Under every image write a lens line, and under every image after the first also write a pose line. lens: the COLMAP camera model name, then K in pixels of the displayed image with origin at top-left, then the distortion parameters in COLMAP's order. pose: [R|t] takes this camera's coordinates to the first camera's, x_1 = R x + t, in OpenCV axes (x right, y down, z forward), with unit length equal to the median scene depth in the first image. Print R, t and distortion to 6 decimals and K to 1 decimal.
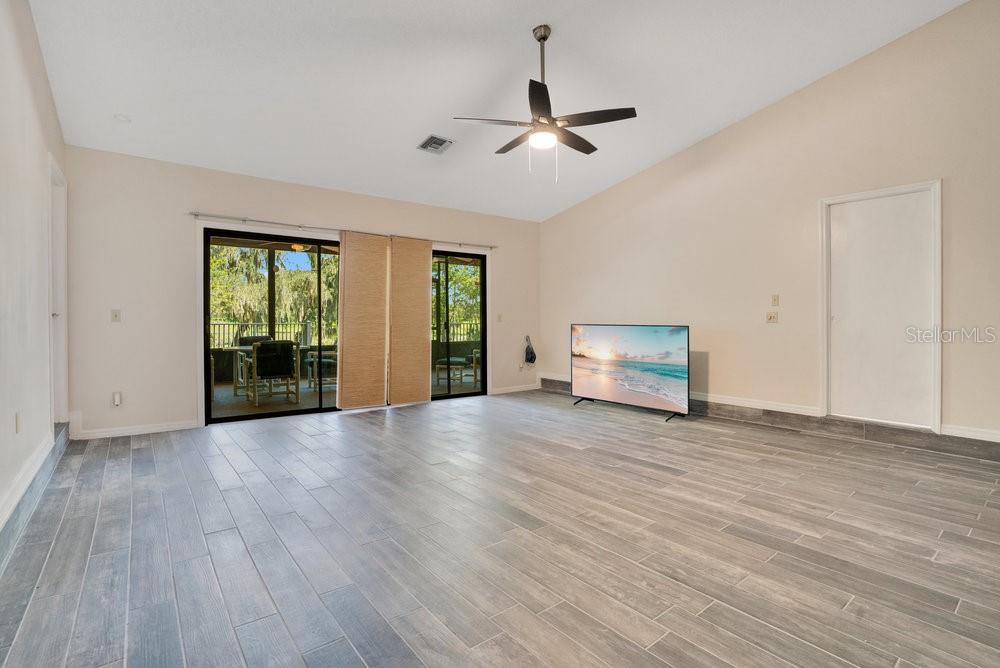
lens RADIAL K [[475.3, 0, 483.3], [0, 475.3, 324.7], [0, 0, 1]] dist [-0.059277, 0.019895]
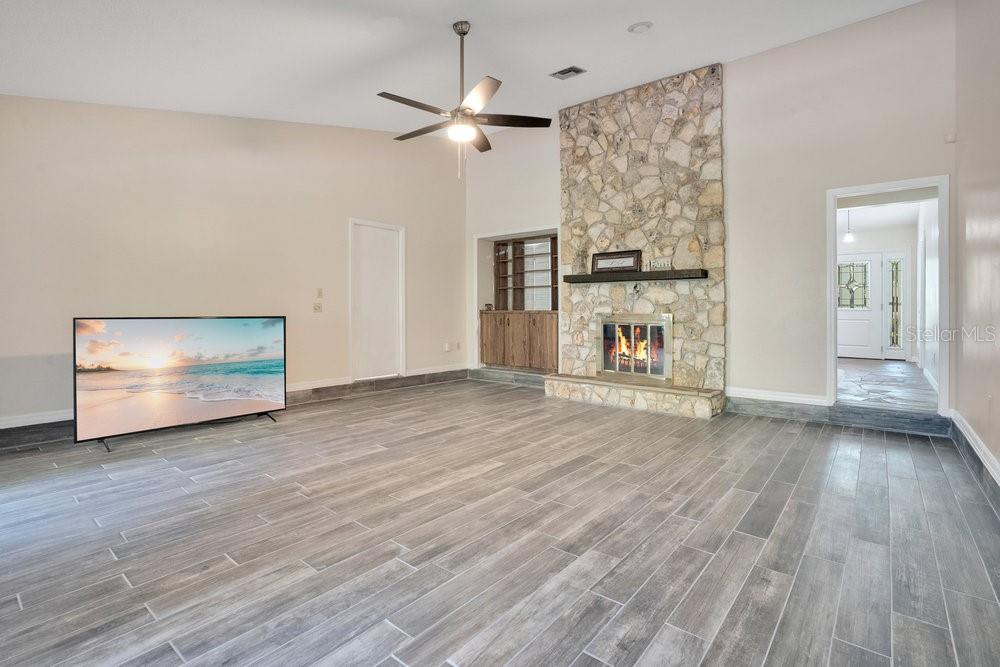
lens RADIAL K [[475.3, 0, 499.5], [0, 475.3, 314.3], [0, 0, 1]] dist [-0.059277, 0.019895]
pose [[-0.224560, -0.011424, 0.974393, -0.596120], [0.009379, 0.999860, 0.013884, -0.011157], [-0.974415, 0.012256, -0.224421, 0.785741]]
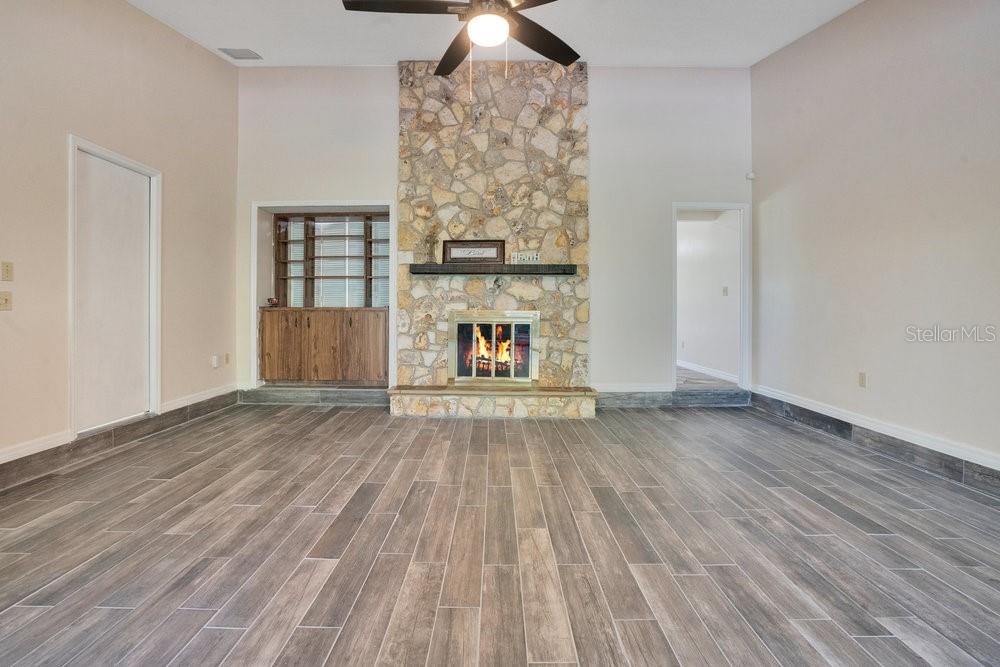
lens RADIAL K [[475.3, 0, 487.9], [0, 475.3, 305.3], [0, 0, 1]] dist [-0.059277, 0.019895]
pose [[-0.790087, -0.001526, 0.612993, -0.181691], [0.001788, 0.999987, 0.004793, -0.010713], [-0.612992, 0.004883, -0.790074, 1.028203]]
